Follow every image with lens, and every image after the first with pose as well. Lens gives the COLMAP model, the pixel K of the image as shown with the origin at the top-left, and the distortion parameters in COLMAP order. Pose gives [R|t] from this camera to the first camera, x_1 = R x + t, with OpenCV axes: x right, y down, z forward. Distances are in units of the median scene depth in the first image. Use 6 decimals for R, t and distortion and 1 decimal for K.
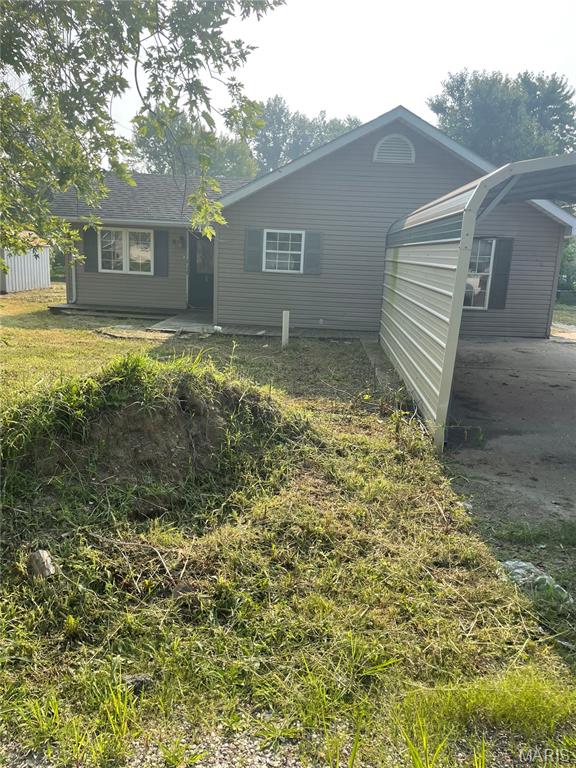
lens RADIAL K [[588.1, 0, 288.6], [0, 588.1, 384.2], [0, 0, 1]] dist [0.007821, 0.001354]
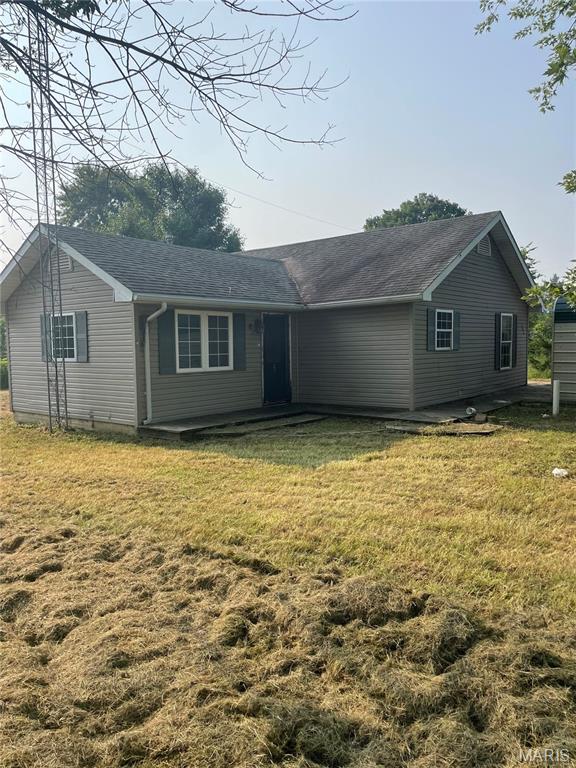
lens RADIAL K [[588.1, 0, 288.9], [0, 588.1, 385.1], [0, 0, 1]] dist [0.007821, 0.001354]
pose [[0.588203, -0.115275, 0.800456, -0.818892], [0.215138, 0.976427, -0.017474, -0.138497], [-0.779573, 0.182487, 0.599137, 0.492558]]
